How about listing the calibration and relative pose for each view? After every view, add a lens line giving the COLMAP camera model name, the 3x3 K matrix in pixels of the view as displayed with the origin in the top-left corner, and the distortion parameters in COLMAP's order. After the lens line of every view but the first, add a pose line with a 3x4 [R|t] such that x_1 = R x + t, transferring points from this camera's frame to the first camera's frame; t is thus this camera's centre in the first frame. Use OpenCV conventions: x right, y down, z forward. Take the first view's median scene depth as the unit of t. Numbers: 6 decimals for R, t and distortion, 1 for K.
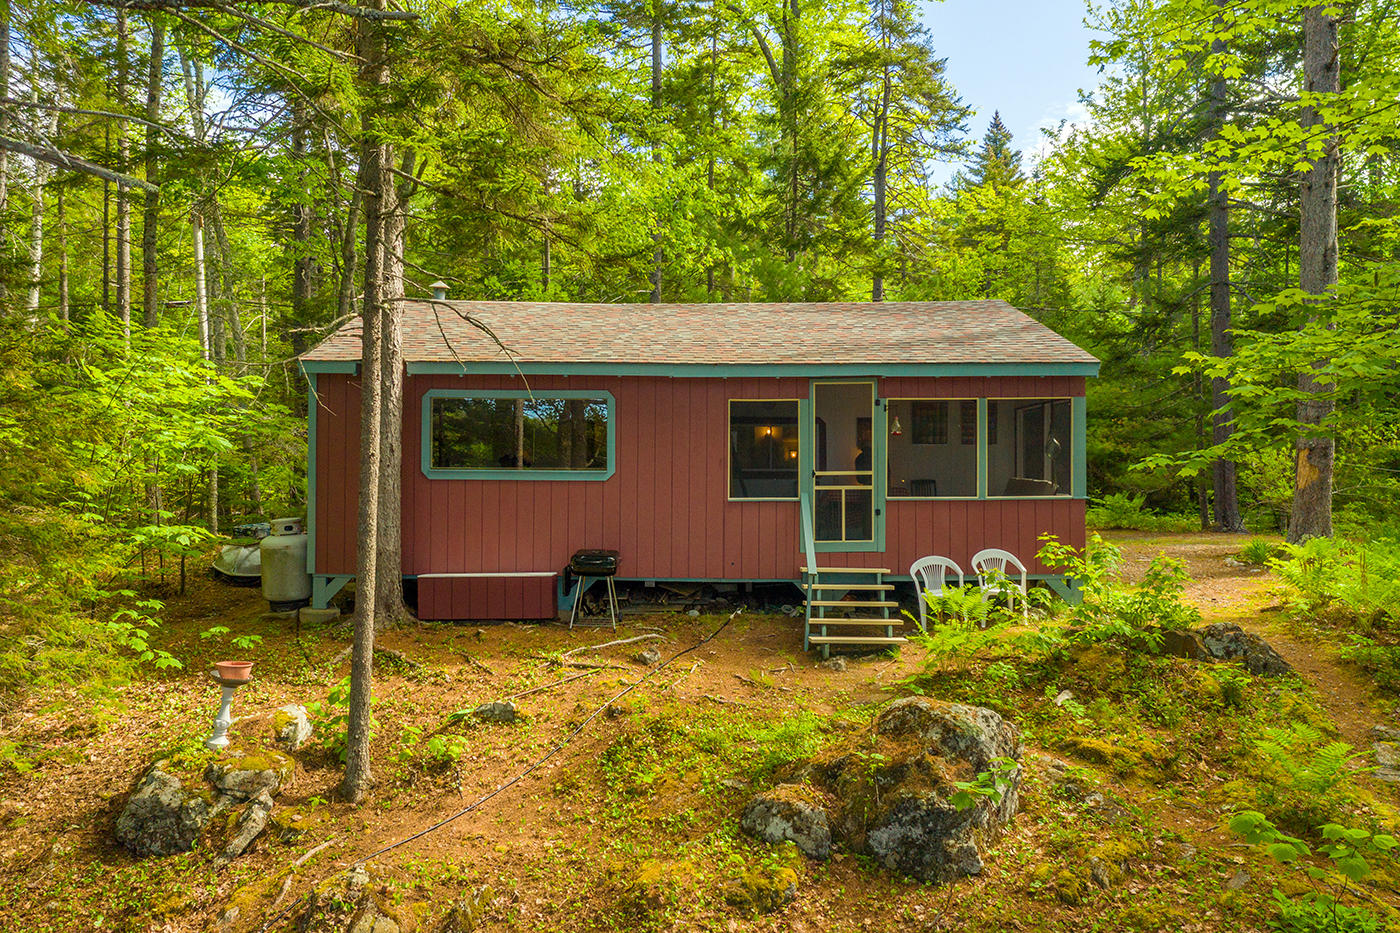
lens RADIAL K [[1125.3, 0, 700.0], [0, 1125.3, 466.5], [0, 0, 1]] dist [-0.005884, -0.000685]
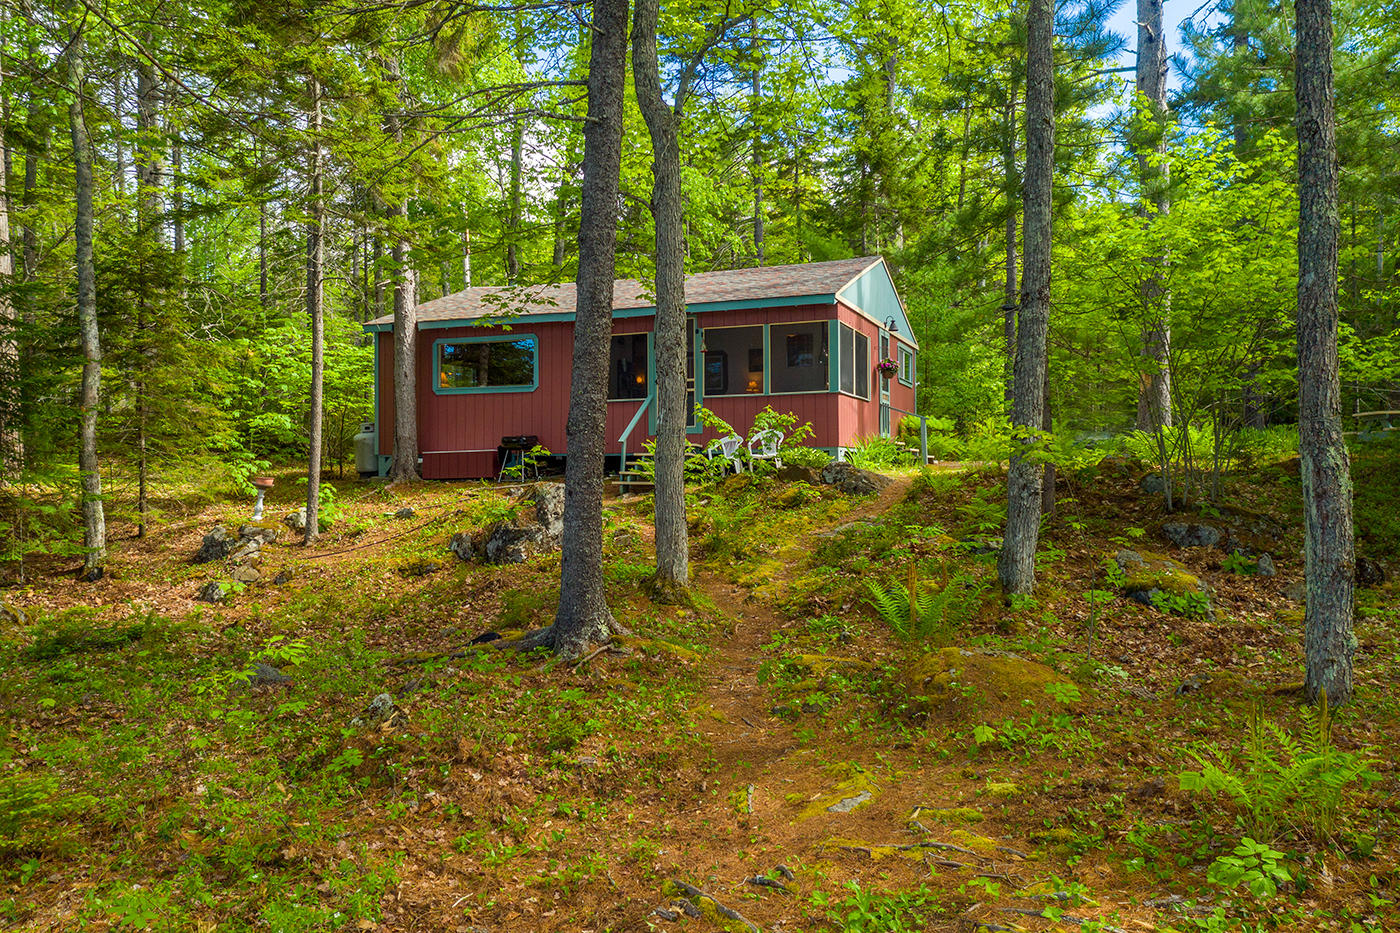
lens RADIAL K [[1125.3, 0, 700.0], [0, 1125.3, 466.5], [0, 0, 1]] dist [-0.005884, -0.000685]
pose [[0.946050, -0.016185, -0.323616, 0.643948], [0.022769, 0.999603, 0.016569, 0.097408], [0.323219, -0.023043, 0.946043, -0.407925]]
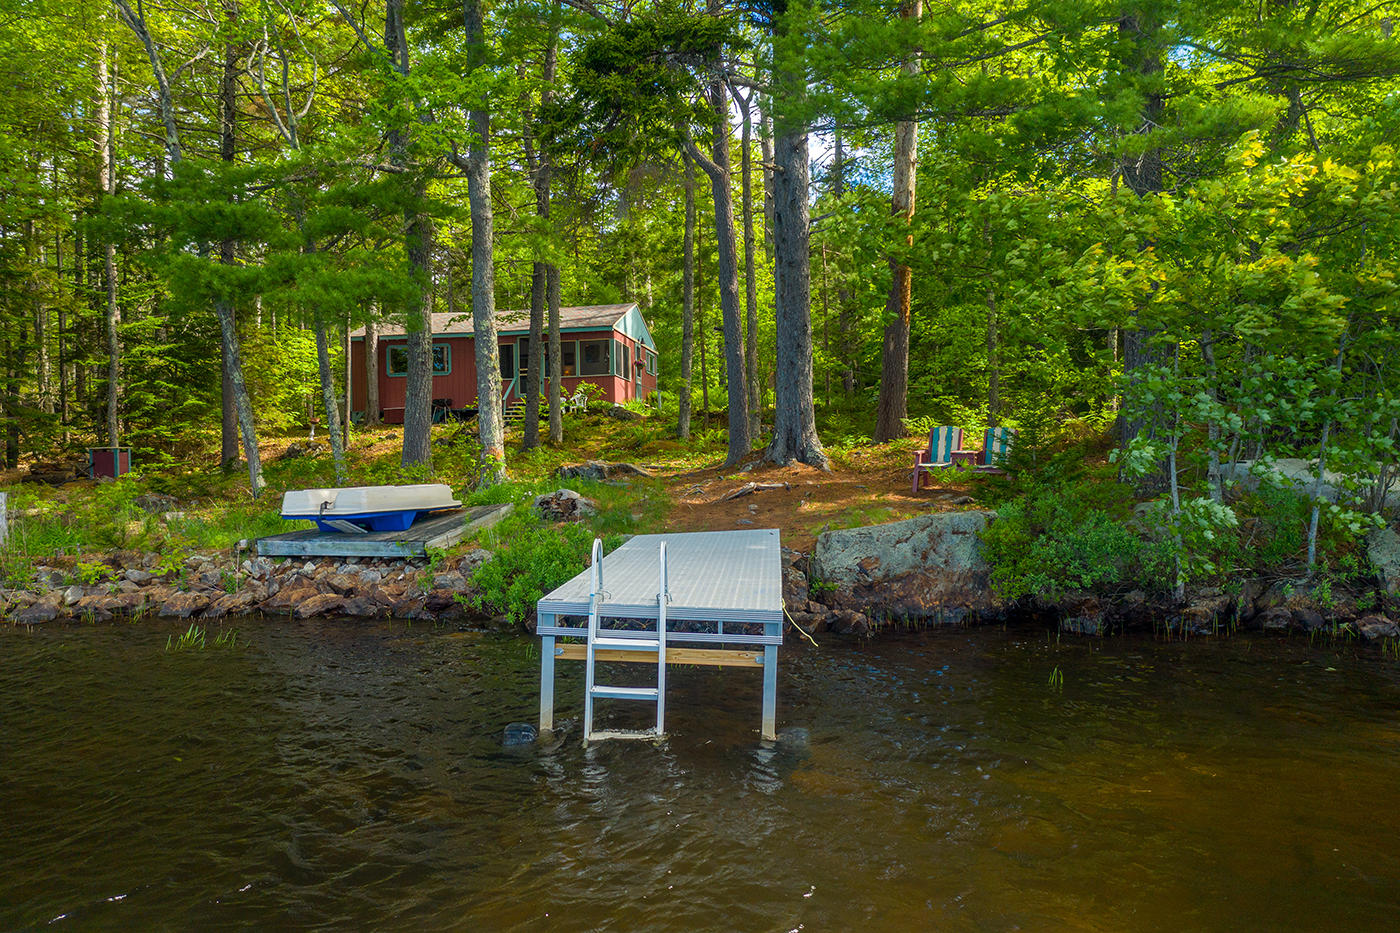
lens RADIAL K [[1125.3, 0, 700.0], [0, 1125.3, 466.5], [0, 0, 1]] dist [-0.005884, -0.000685]
pose [[0.992578, -0.027894, -0.118370, 0.888565], [0.029832, 0.999448, 0.014630, 0.224040], [0.117897, -0.018053, 0.992862, -1.775282]]
